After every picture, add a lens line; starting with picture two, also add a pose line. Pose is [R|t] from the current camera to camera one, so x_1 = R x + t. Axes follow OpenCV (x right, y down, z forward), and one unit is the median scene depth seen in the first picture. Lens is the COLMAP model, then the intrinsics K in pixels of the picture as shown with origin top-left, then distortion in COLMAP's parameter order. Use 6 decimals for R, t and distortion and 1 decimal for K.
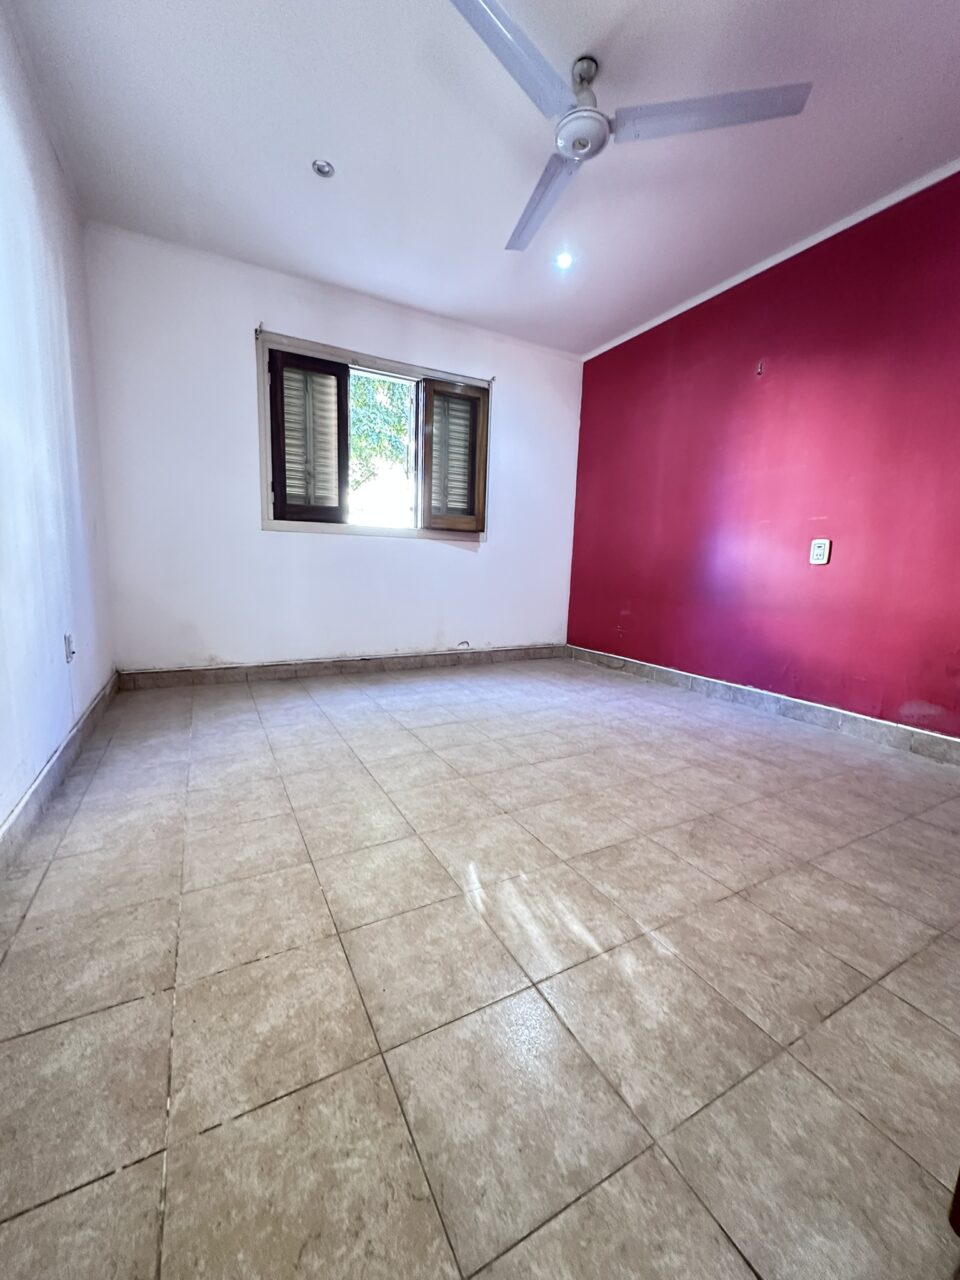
lens RADIAL K [[511.0, 0, 480.8], [0, 511.0, 640.5], [0, 0, 1]] dist [-0.002647, 0.000574]
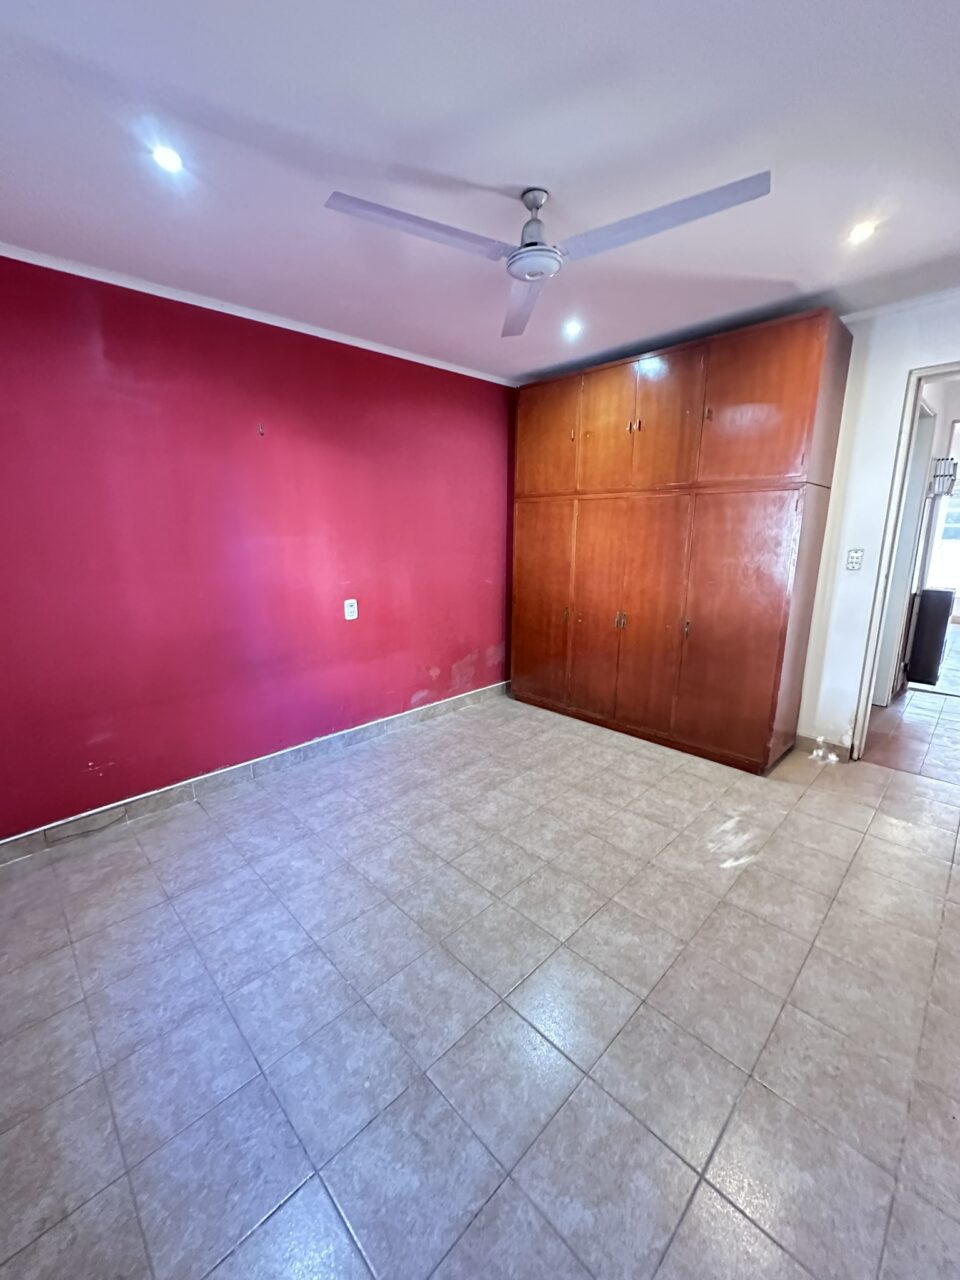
lens RADIAL K [[511.0, 0, 480.8], [0, 511.0, 640.5], [0, 0, 1]] dist [-0.002647, 0.000574]
pose [[-0.278374, -0.235376, 0.931185, -0.682850], [0.145239, 0.948043, 0.283056, -0.475971], [-0.949428, 0.214040, -0.229724, 1.178594]]
